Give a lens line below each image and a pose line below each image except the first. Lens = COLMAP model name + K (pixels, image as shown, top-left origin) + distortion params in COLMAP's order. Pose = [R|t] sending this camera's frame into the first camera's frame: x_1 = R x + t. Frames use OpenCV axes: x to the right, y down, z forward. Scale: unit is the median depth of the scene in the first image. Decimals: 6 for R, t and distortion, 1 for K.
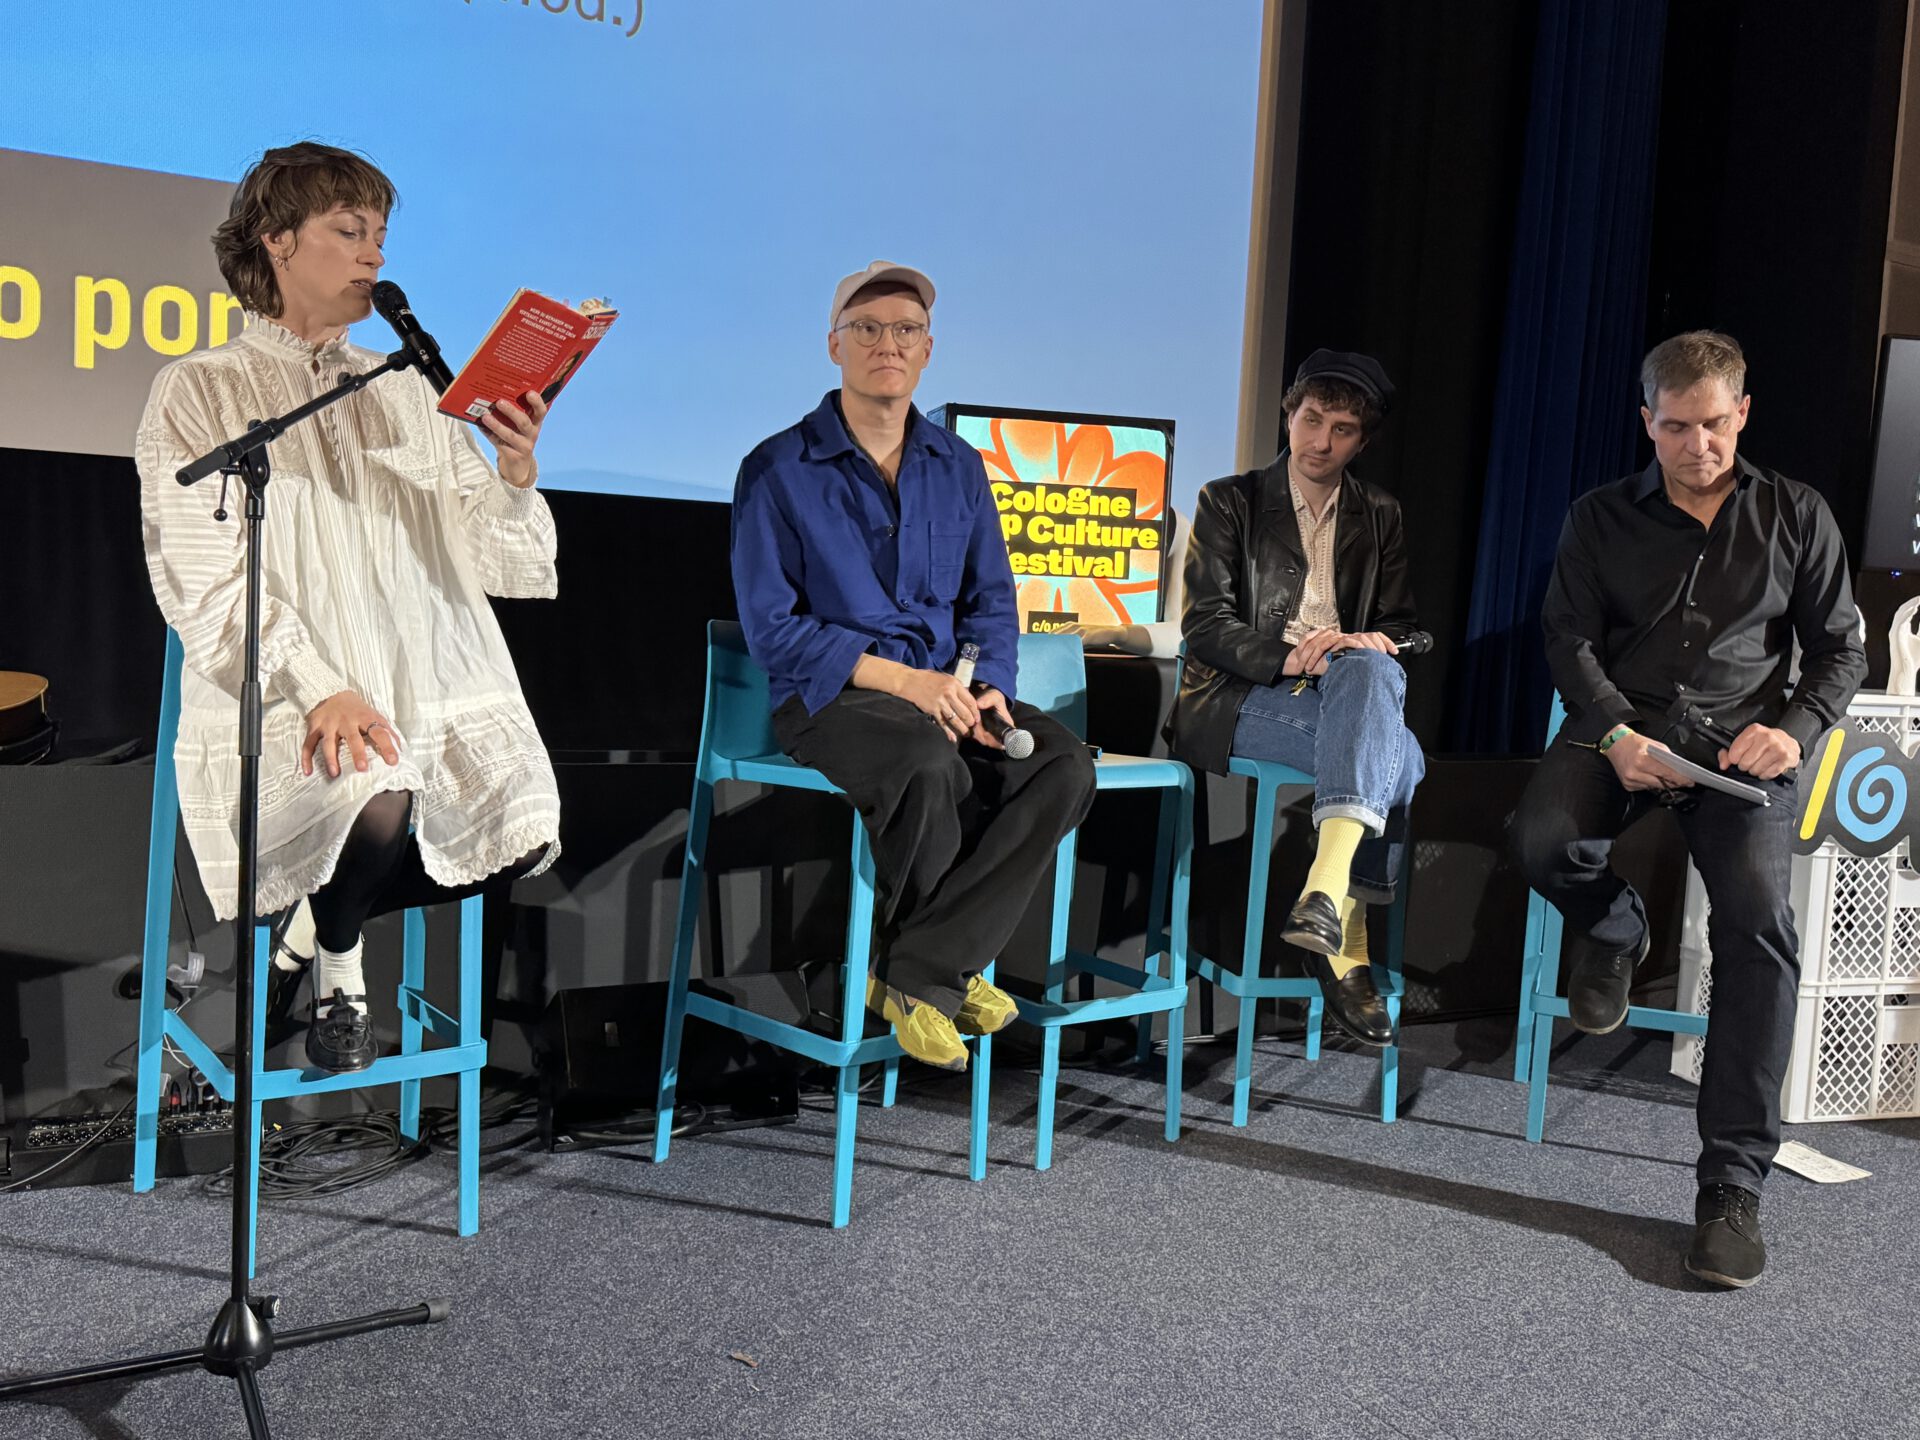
lens RADIAL K [[1663.6, 0, 960.0], [0, 1663.6, 720.0], [0, 0, 1]] dist [0.108029, -0.149923]
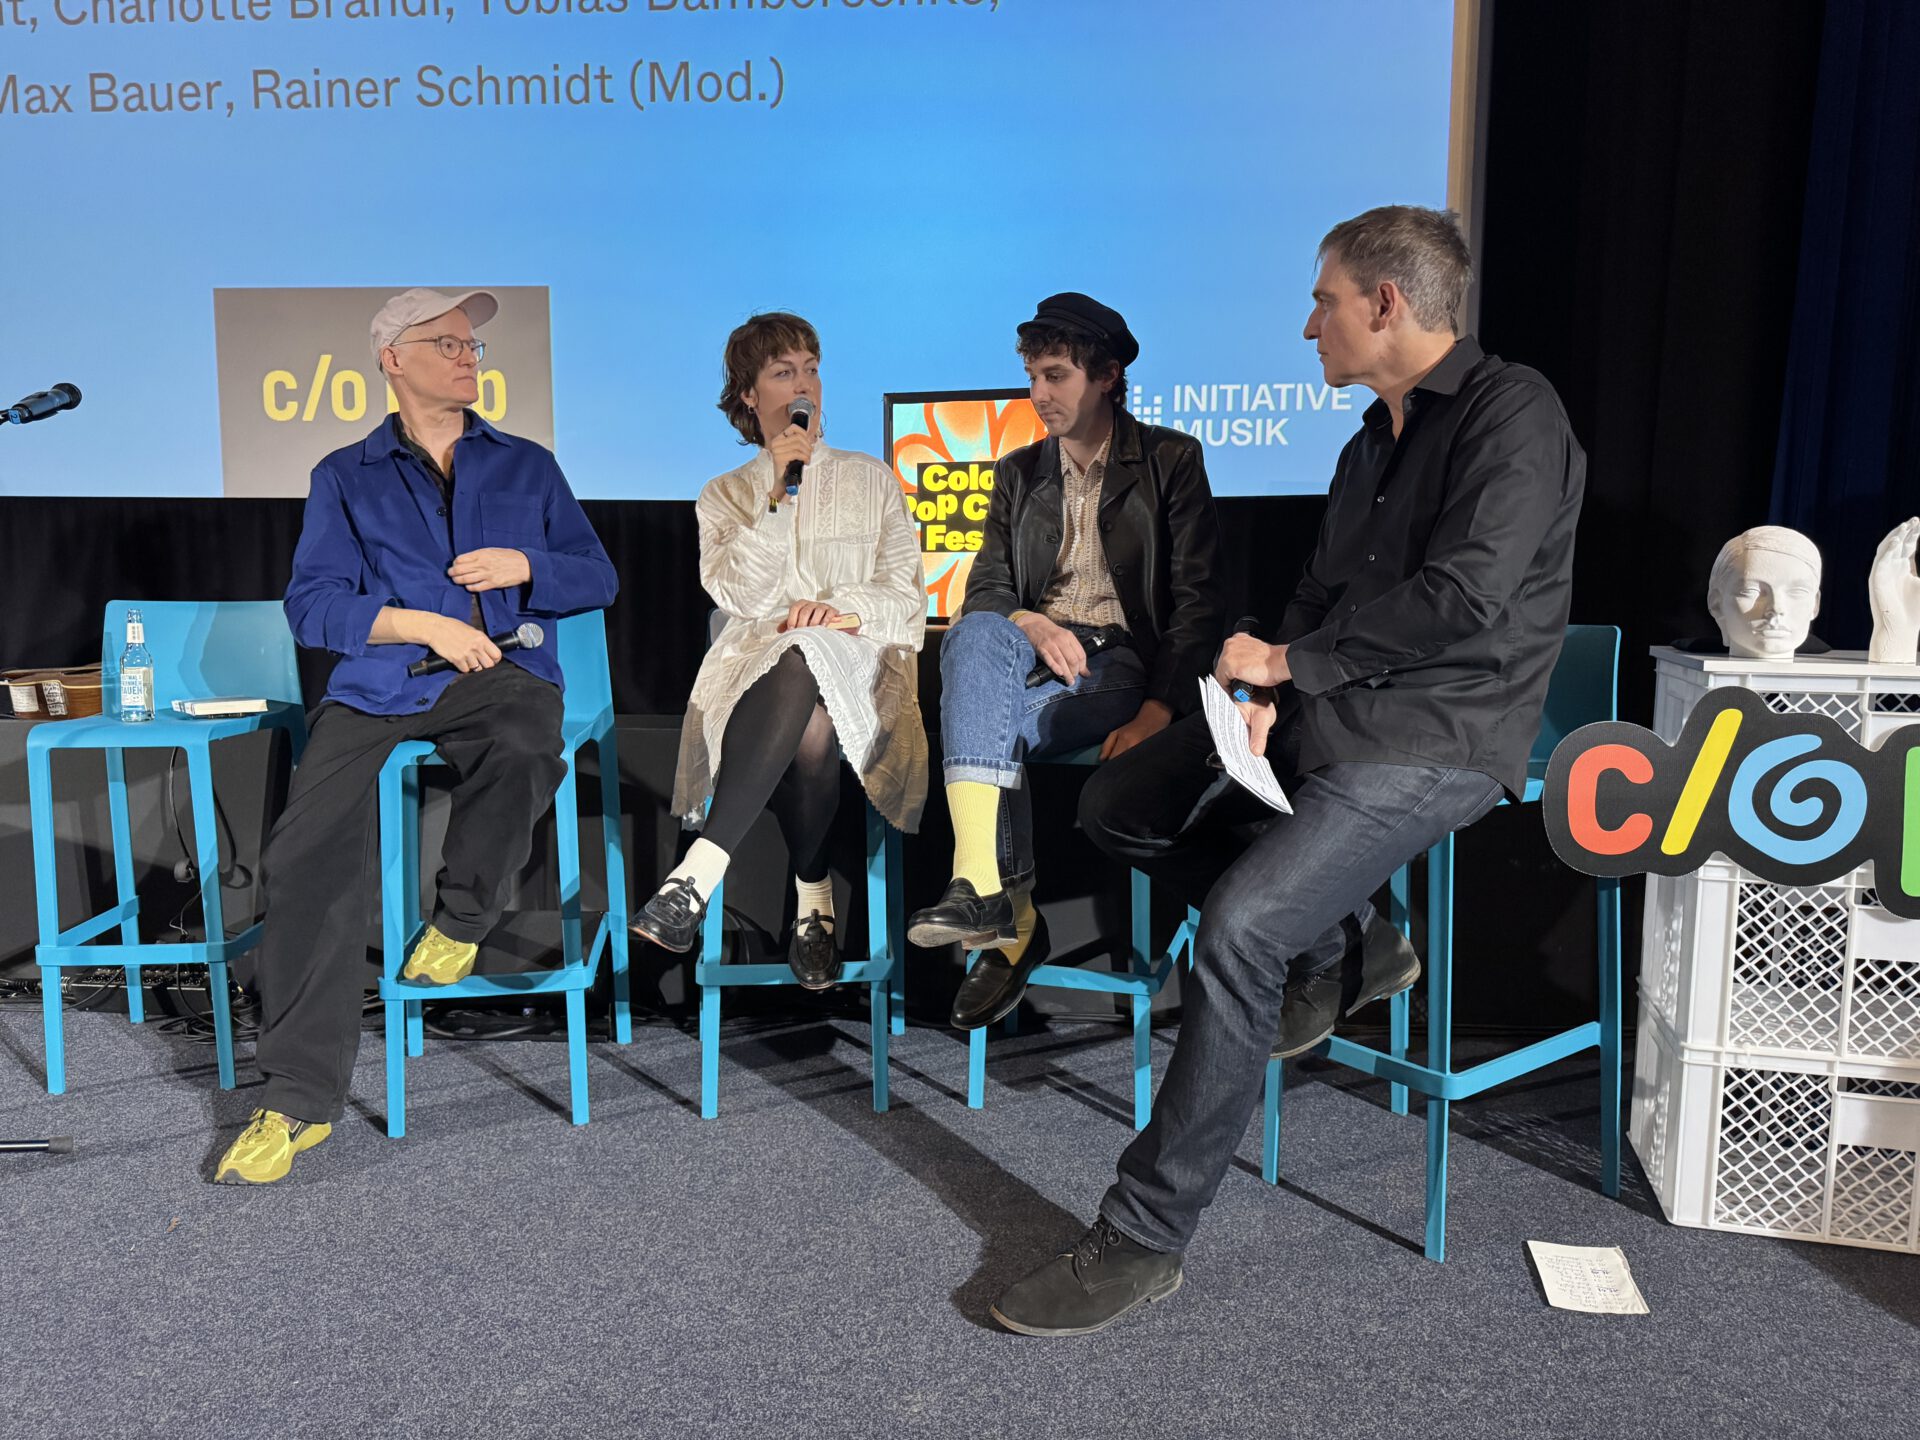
lens RADIAL K [[1385.1, 0, 951.2], [0, 1385.1, 735.6], [0, 0, 1]] dist [0.058654, -0.056567]
pose [[0.843522, 0.020694, -0.536695, 0.545187], [-0.003400, 0.999443, 0.033193, -0.002140], [0.537083, -0.026174, 0.843123, 0.293603]]
